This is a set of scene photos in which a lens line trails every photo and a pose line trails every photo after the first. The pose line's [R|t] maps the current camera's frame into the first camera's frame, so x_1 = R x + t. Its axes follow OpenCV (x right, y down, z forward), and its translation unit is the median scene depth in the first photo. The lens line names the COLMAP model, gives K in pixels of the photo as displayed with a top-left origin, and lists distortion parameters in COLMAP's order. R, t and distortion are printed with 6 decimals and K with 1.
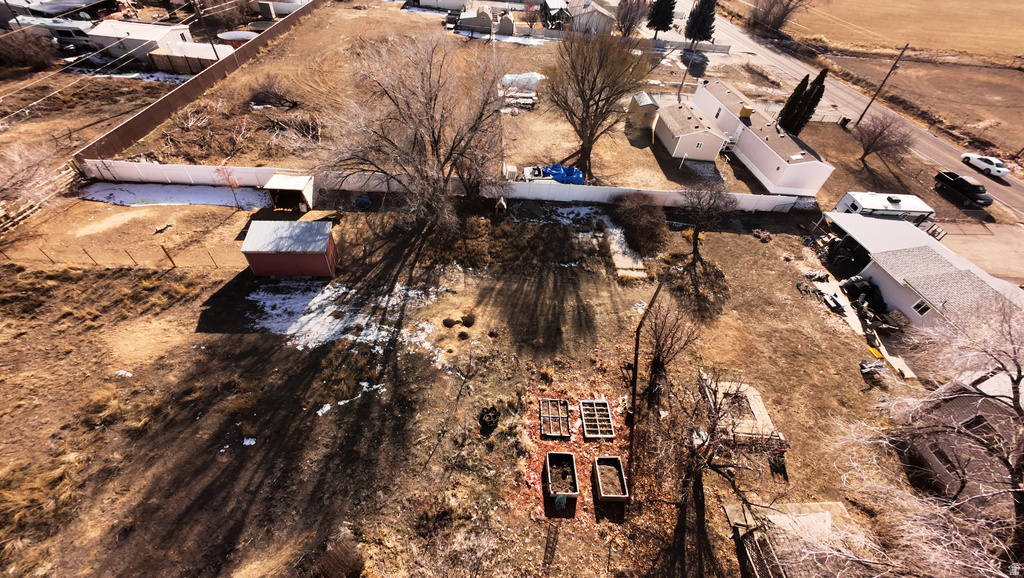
lens RADIAL K [[400.3, 0, 512.0], [0, 400.3, 289.0], [0, 0, 1]] dist [-0.001536, 0.000223]
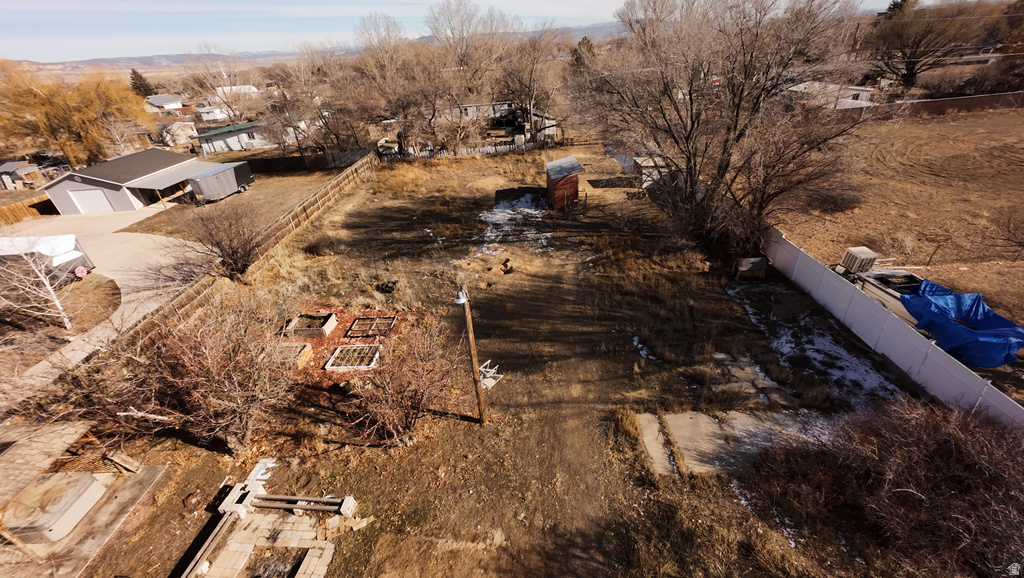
lens RADIAL K [[380.8, 0, 512.0], [0, 380.8, 289.0], [0, 0, 1]] dist [0.001875, 0.000435]
pose [[-0.052883, 0.460202, -0.886238, 0.694956], [-0.650539, 0.657446, 0.380214, -0.237029], [0.757629, 0.596640, 0.264612, 0.806761]]
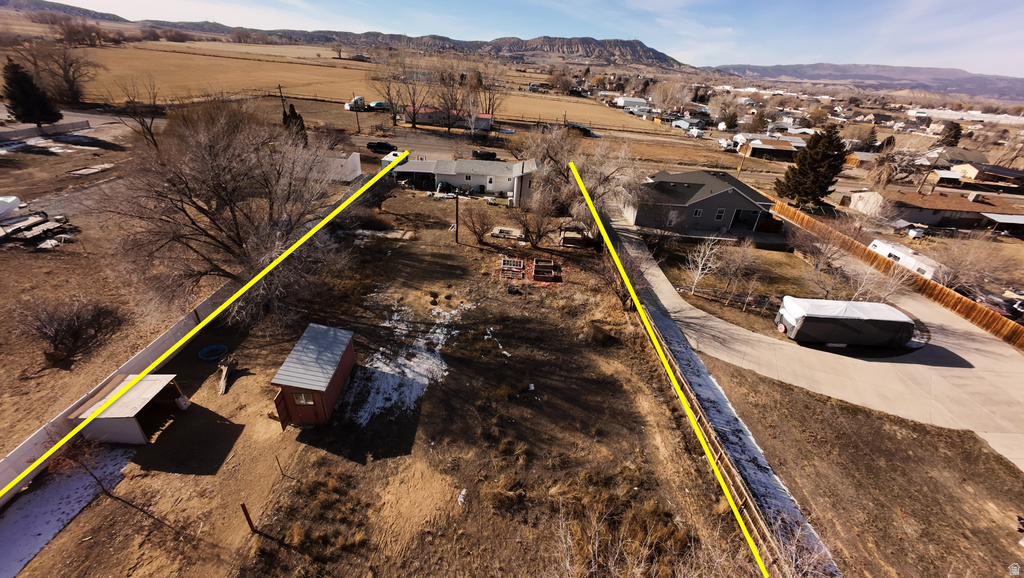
lens RADIAL K [[400.3, 0, 512.0], [0, 400.3, 289.0], [0, 0, 1]] dist [-0.001536, 0.000223]
pose [[0.039719, -0.557829, 0.829005, -1.198589], [0.643523, 0.648969, 0.405853, -0.308290], [-0.764395, 0.517364, 0.384752, 0.284831]]
